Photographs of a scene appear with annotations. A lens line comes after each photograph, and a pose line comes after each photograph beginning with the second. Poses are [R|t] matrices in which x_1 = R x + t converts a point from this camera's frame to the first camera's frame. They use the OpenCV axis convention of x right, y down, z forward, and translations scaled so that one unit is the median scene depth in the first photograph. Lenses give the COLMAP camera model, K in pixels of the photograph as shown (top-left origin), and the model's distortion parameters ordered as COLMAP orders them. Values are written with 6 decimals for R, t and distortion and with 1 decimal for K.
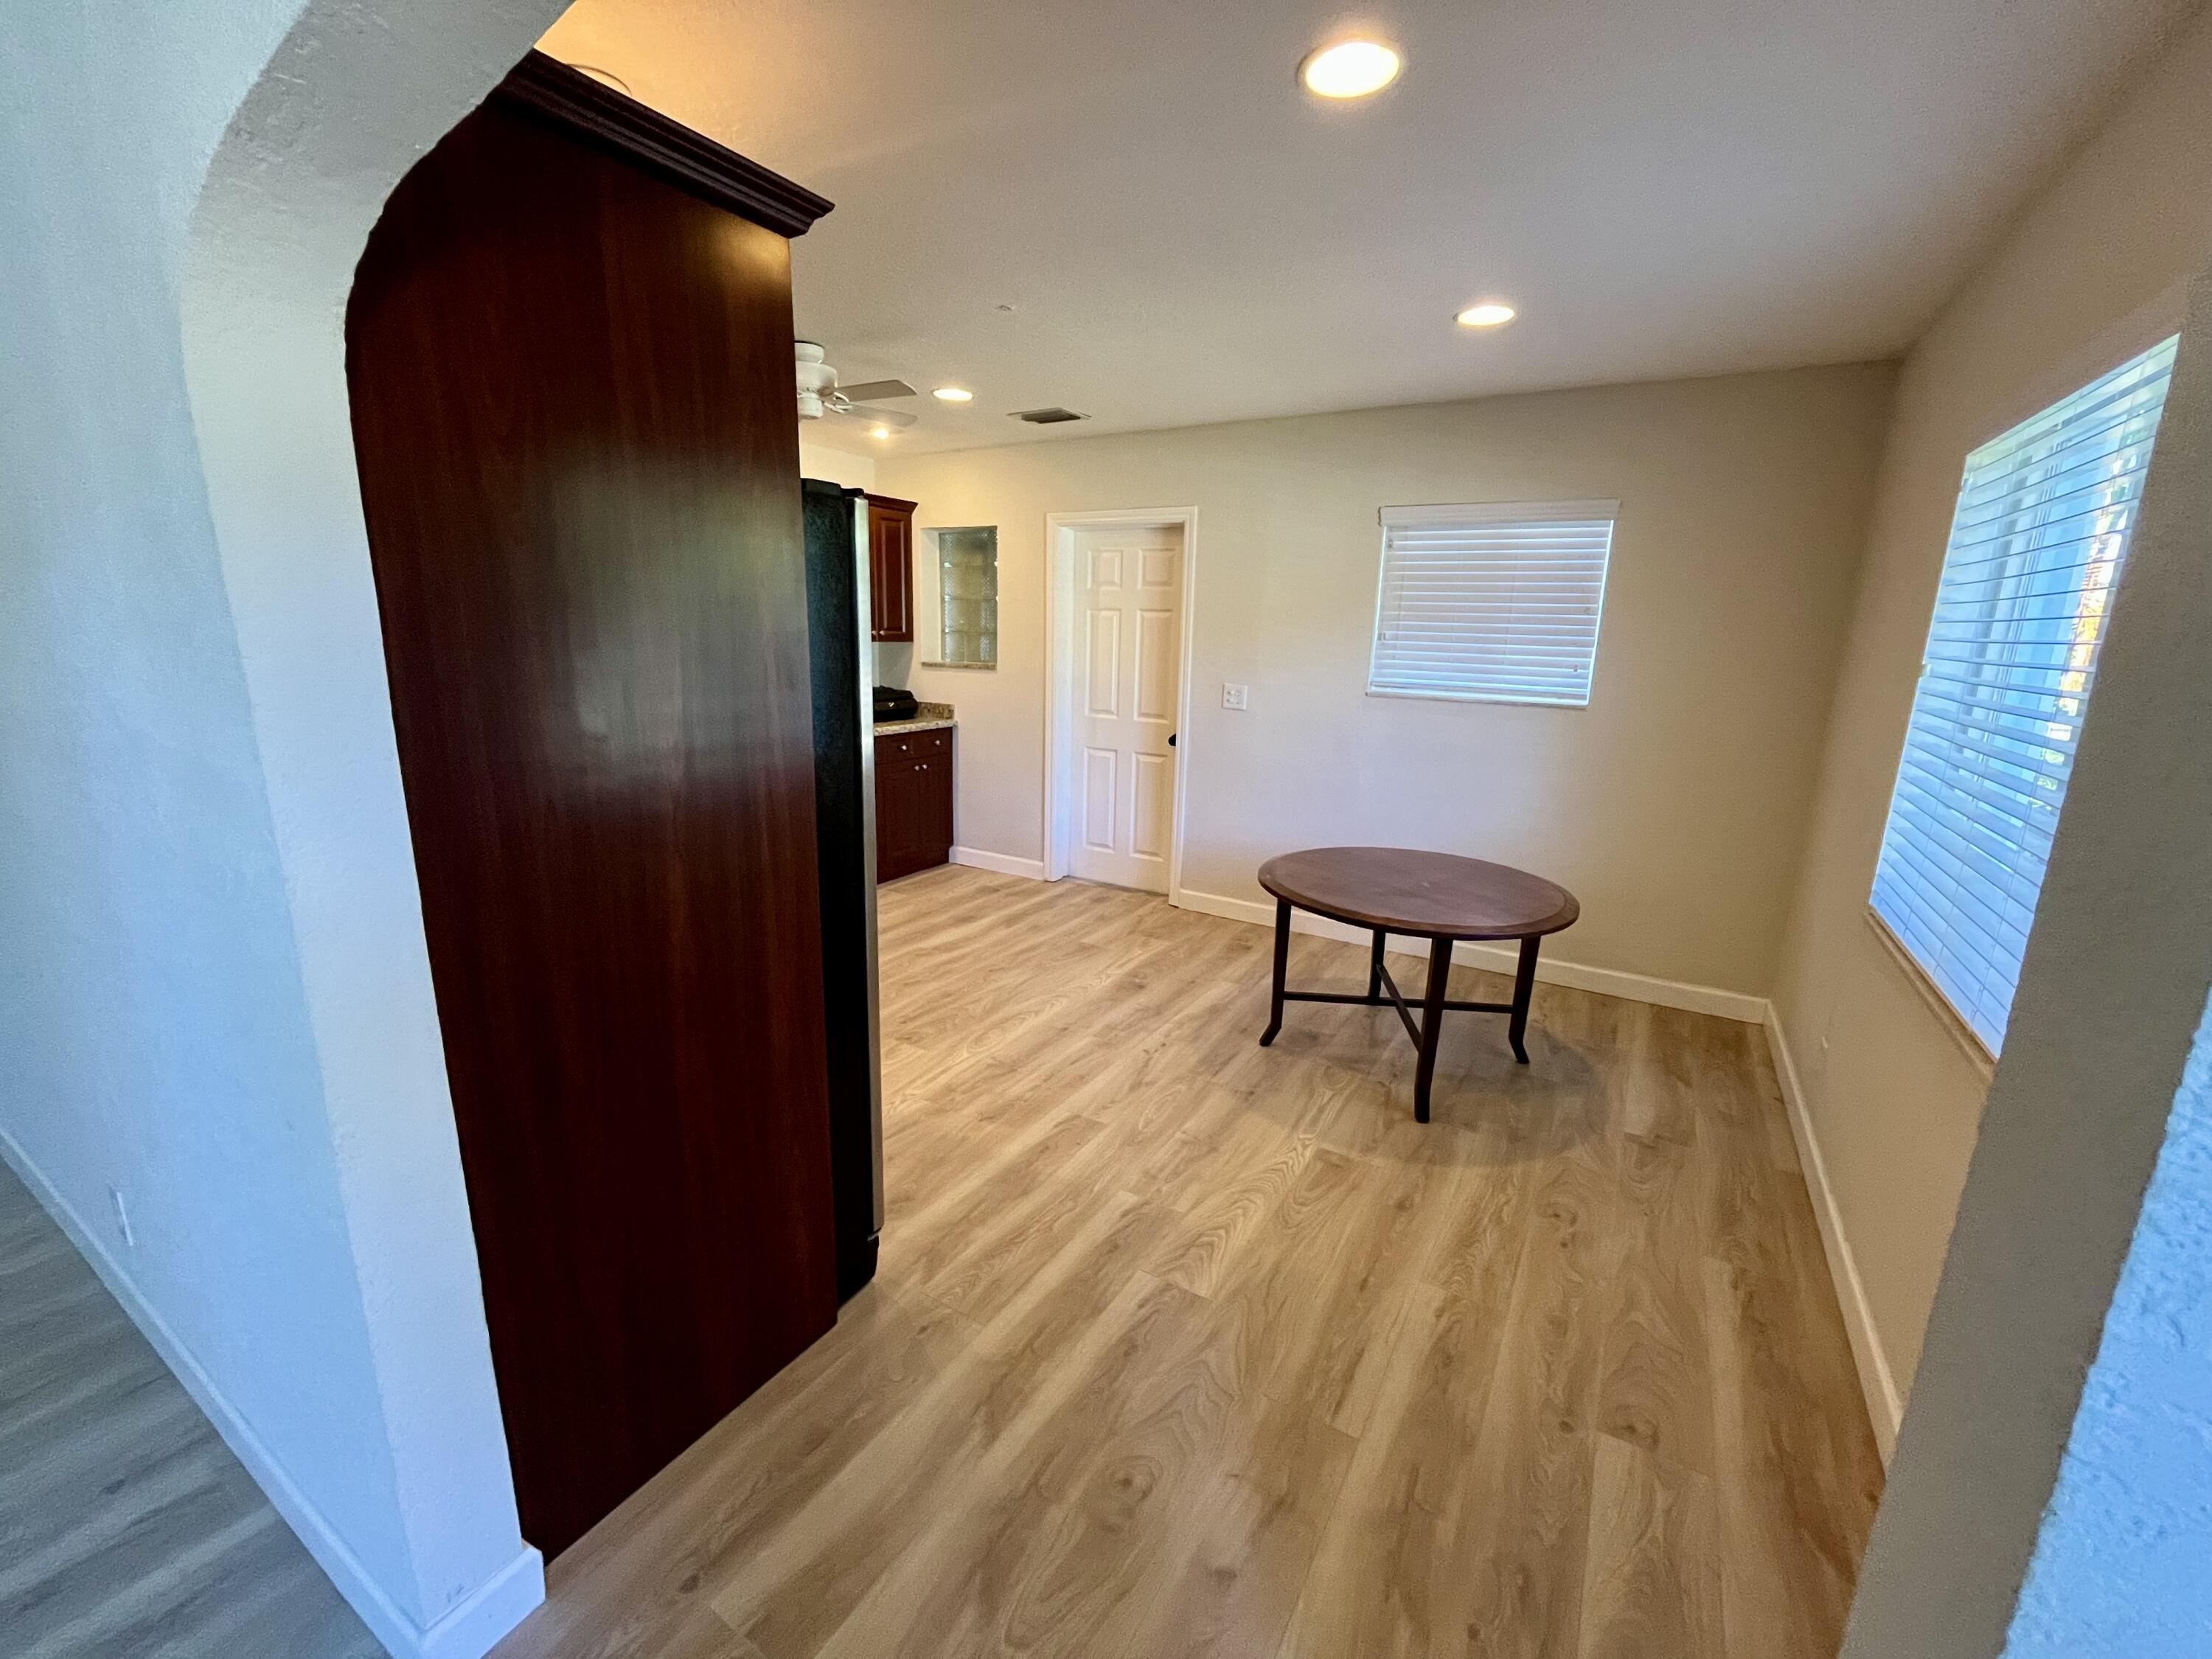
lens RADIAL K [[896.3, 0, 1097.5], [0, 896.3, 827.9], [0, 0, 1]] dist [-0.001124, -0.000525]
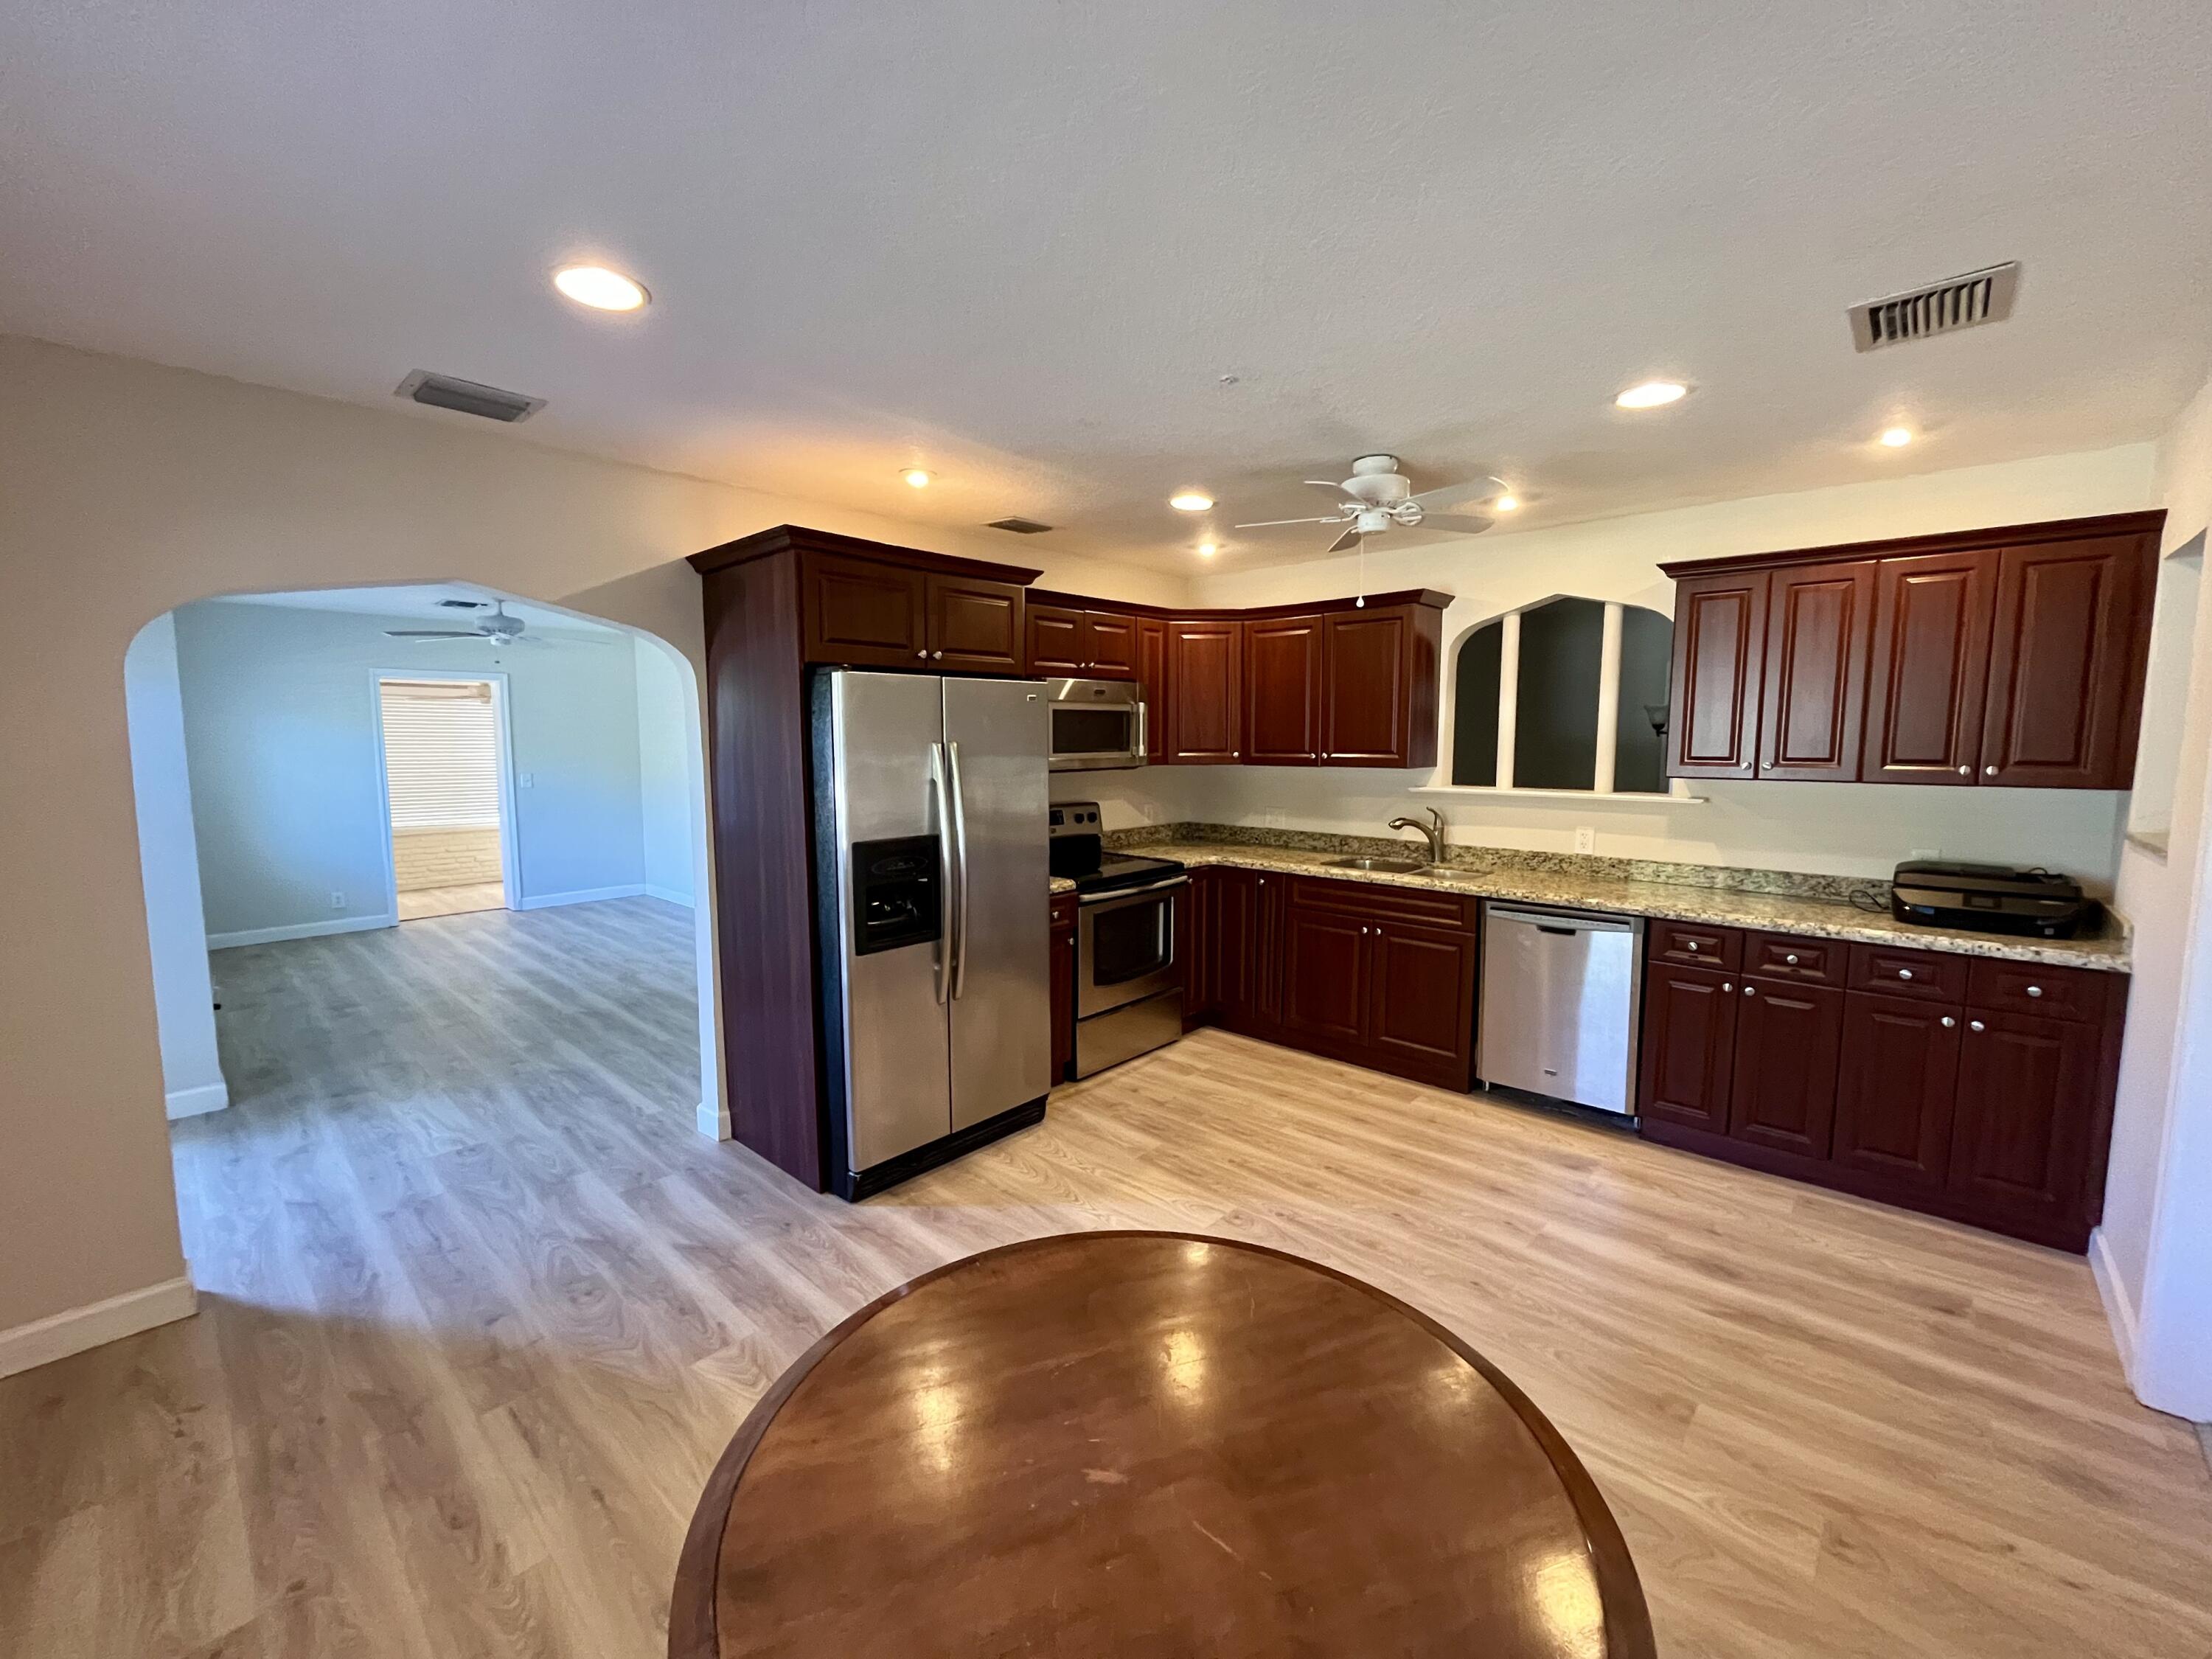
lens RADIAL K [[896.3, 0, 1097.5], [0, 896.3, 827.9], [0, 0, 1]] dist [-0.001124, -0.000525]
pose [[-0.191394, 0.074402, -0.978689, 1.027952], [-0.222609, 0.967848, 0.117112, -0.326045], [0.955936, 0.240279, -0.168678, 1.493011]]
